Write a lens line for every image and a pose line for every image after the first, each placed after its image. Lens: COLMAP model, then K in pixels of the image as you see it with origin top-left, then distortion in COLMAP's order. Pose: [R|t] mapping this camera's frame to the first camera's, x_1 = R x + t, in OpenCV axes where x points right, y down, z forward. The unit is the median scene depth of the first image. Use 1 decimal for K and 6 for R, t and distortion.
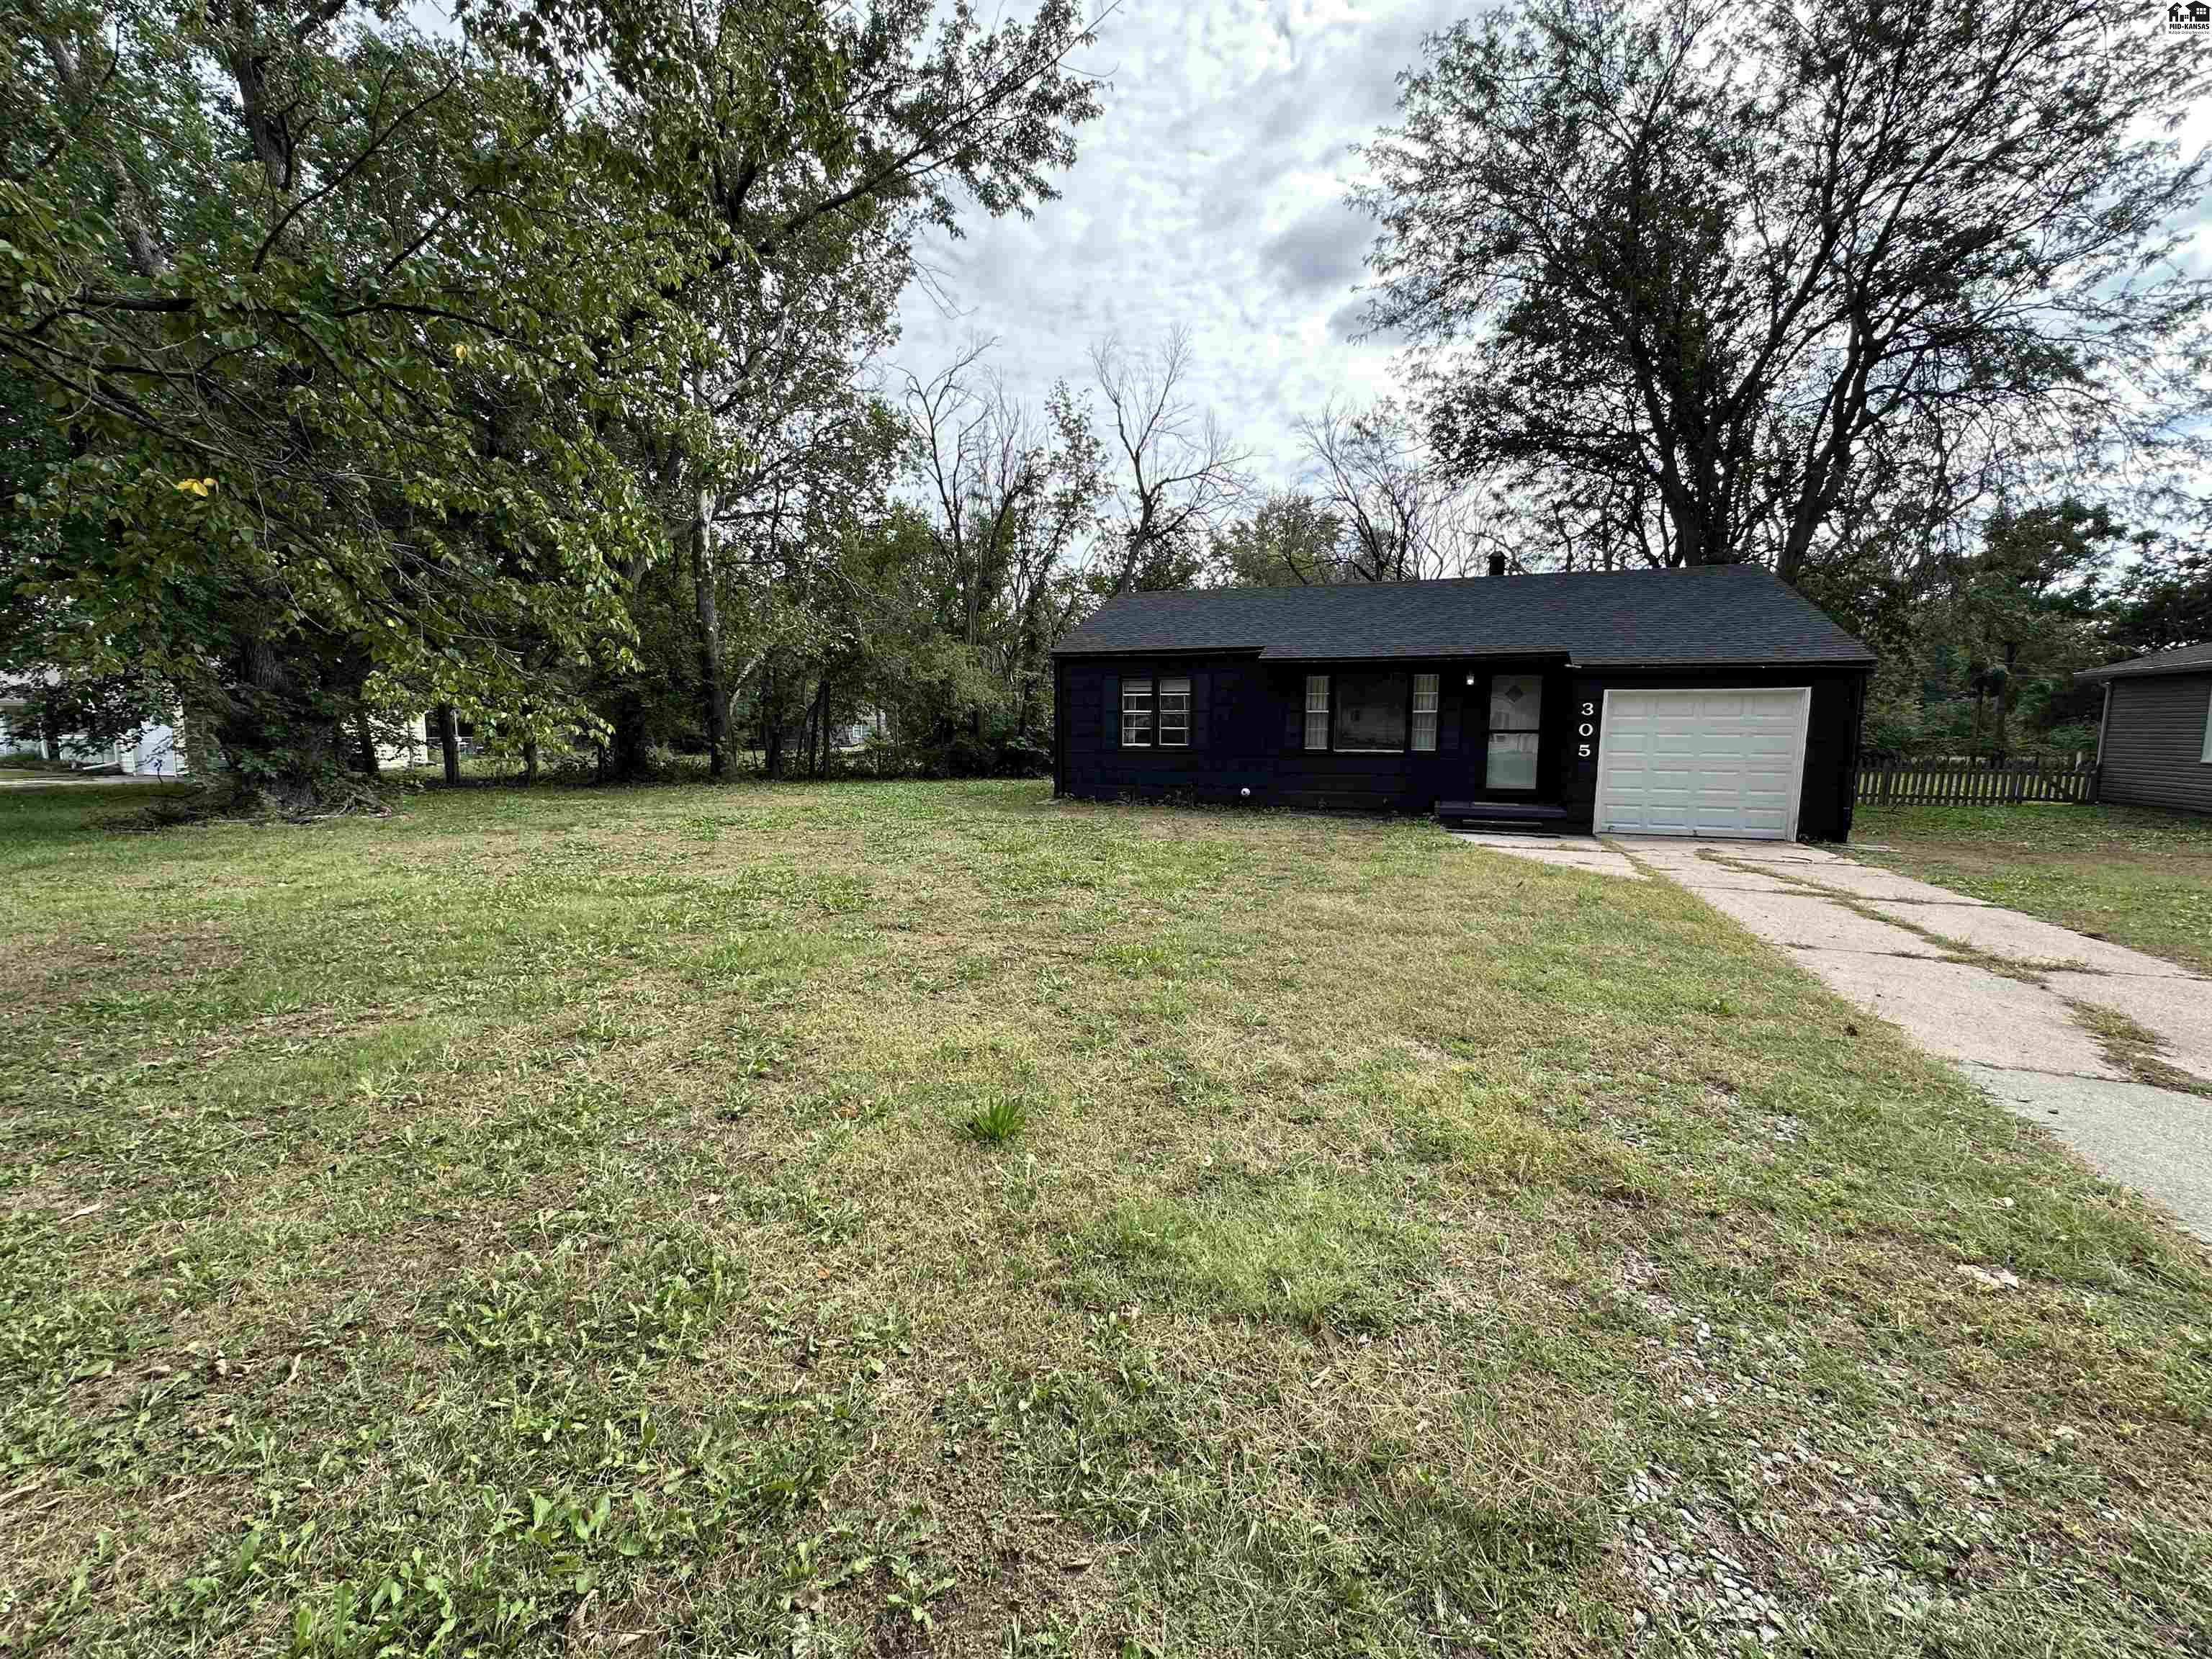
lens RADIAL K [[881.7, 0, 1102.1], [0, 881.7, 832.9], [0, 0, 1]] dist [-0.003430, 0.000702]
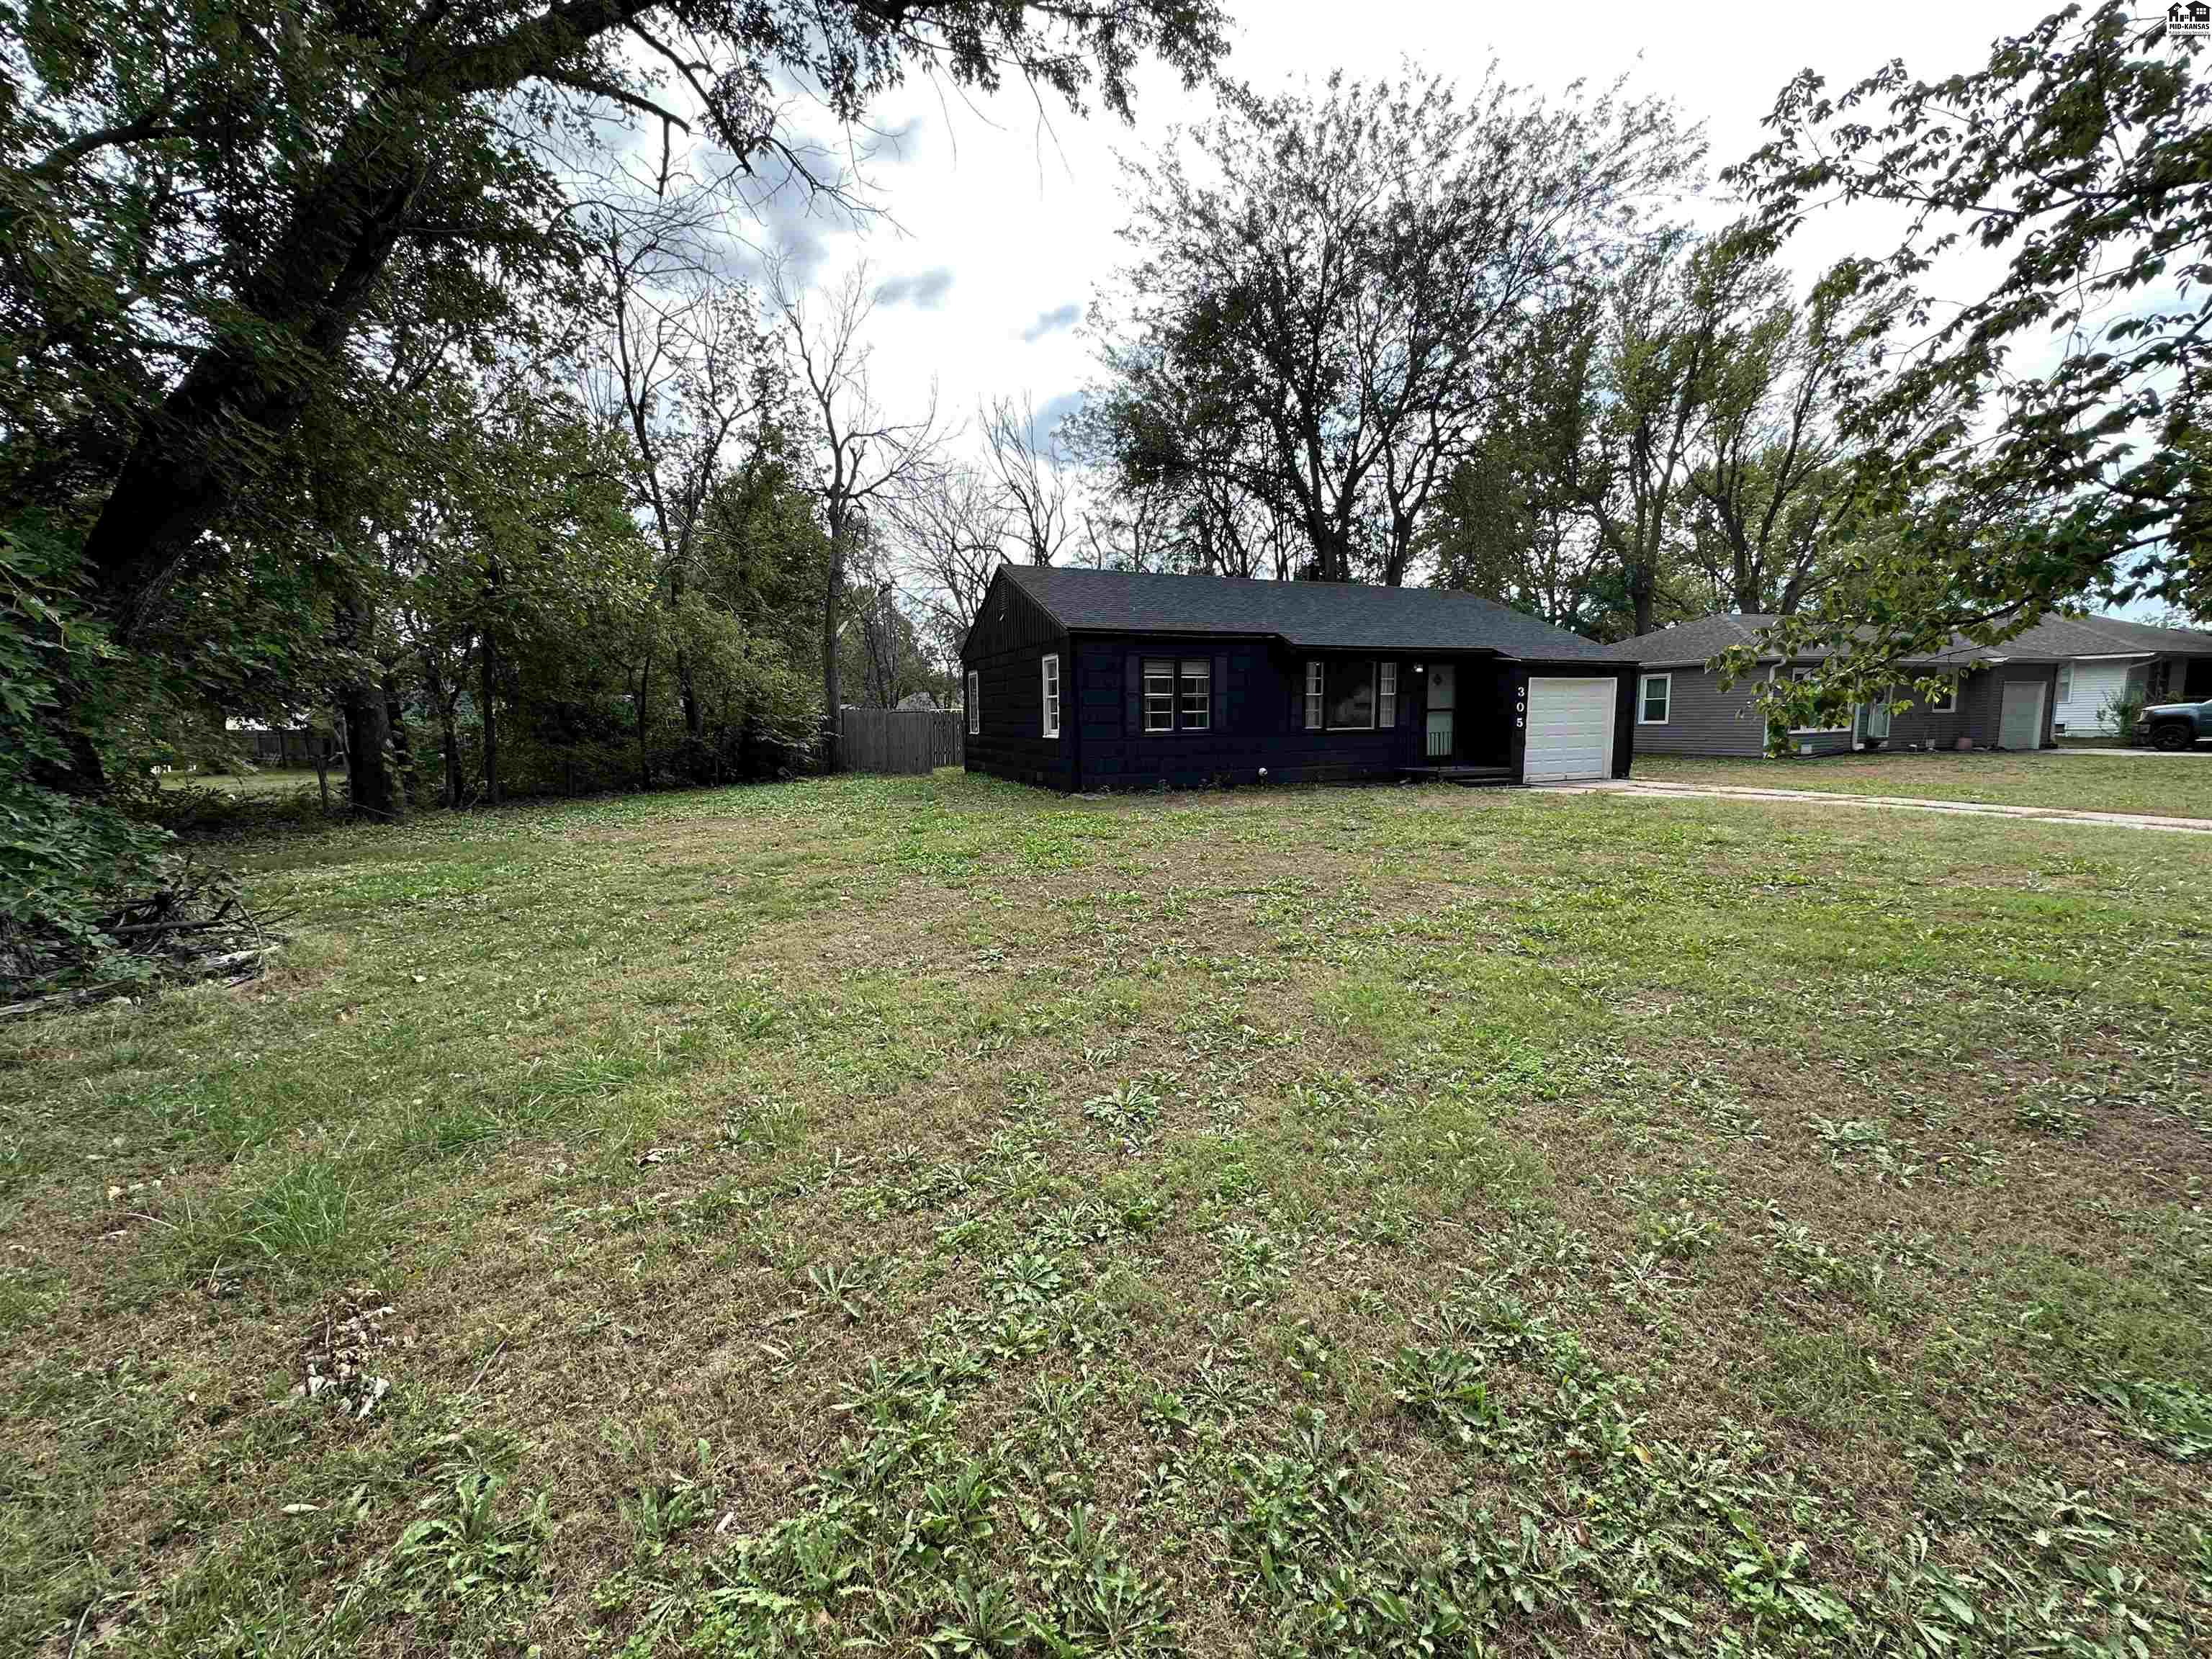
lens RADIAL K [[881.7, 0, 1100.4], [0, 881.7, 831.2], [0, 0, 1]] dist [-0.003430, 0.000702]
pose [[0.725392, -0.103922, 0.680446, -0.708686], [0.097456, 0.994085, 0.047930, -0.045276], [-0.681402, 0.031546, 0.731229, 0.369286]]
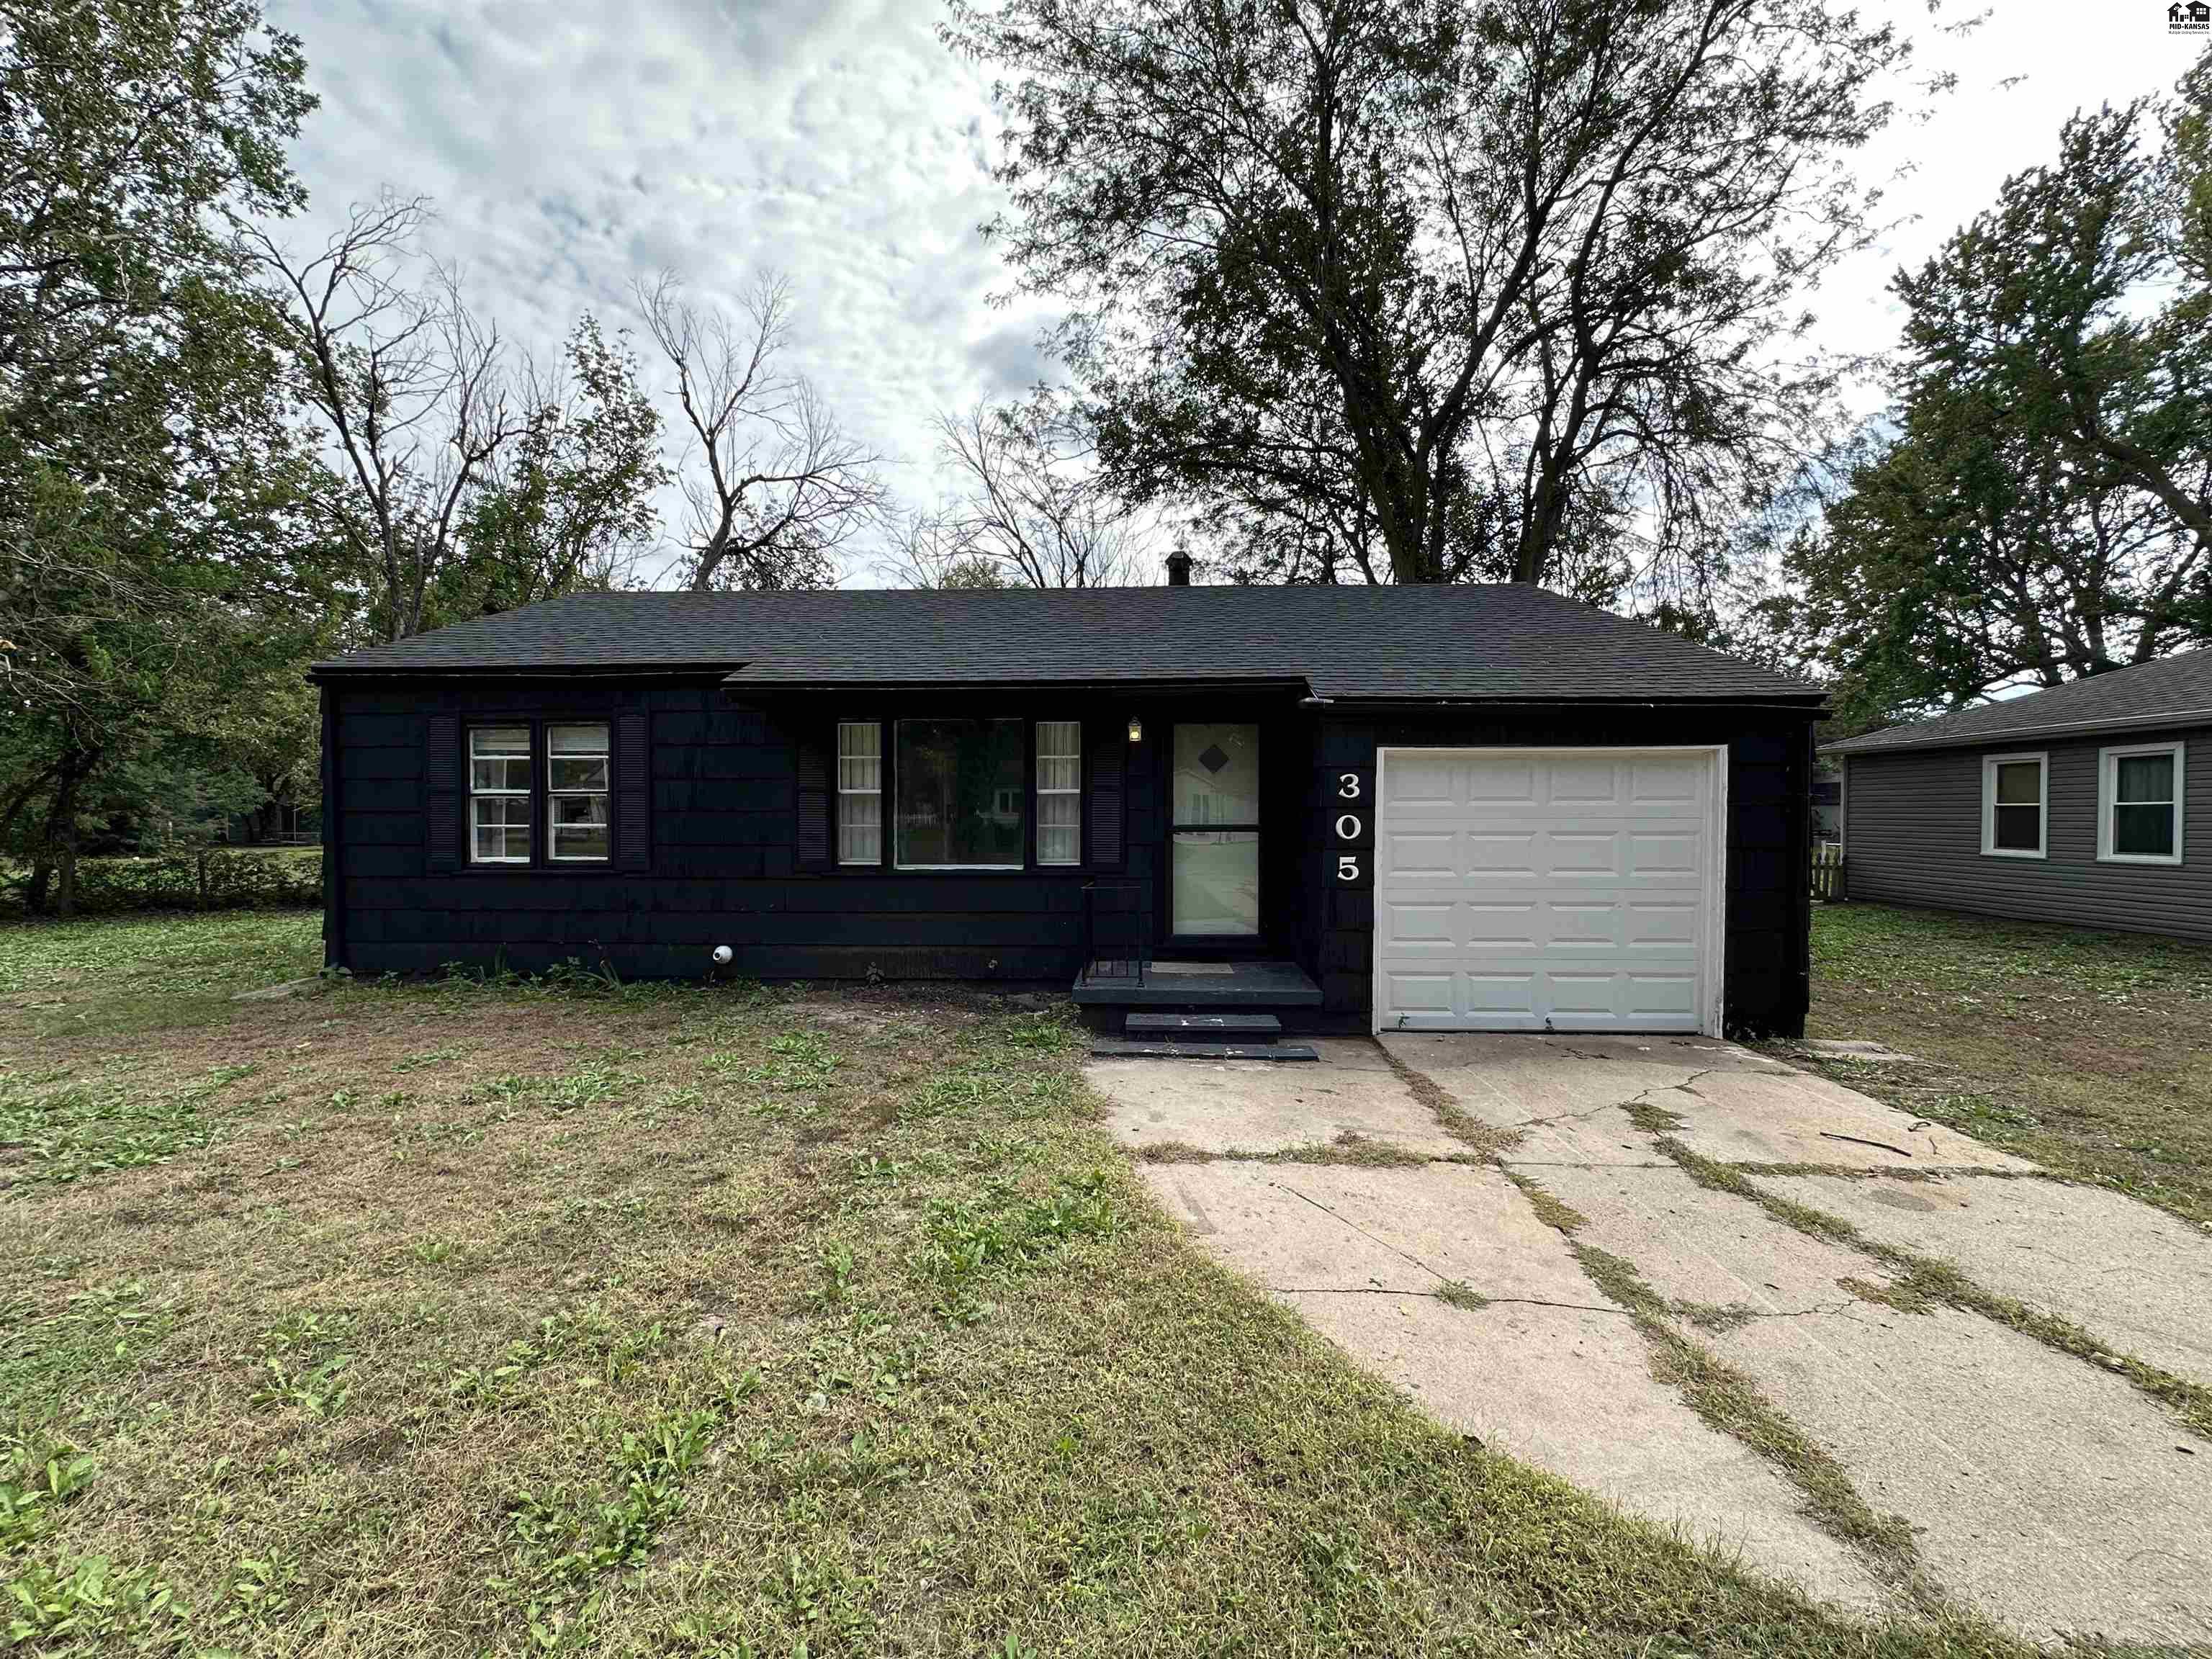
lens RADIAL K [[881.7, 0, 1114.2], [0, 881.7, 821.7], [0, 0, 1]] dist [-0.003430, 0.000702]
pose [[0.948563, -0.008749, 0.316469, 0.217854], [0.042349, 0.994141, -0.099452, -0.062241], [-0.313745, 0.107738, 0.943375, 0.467368]]
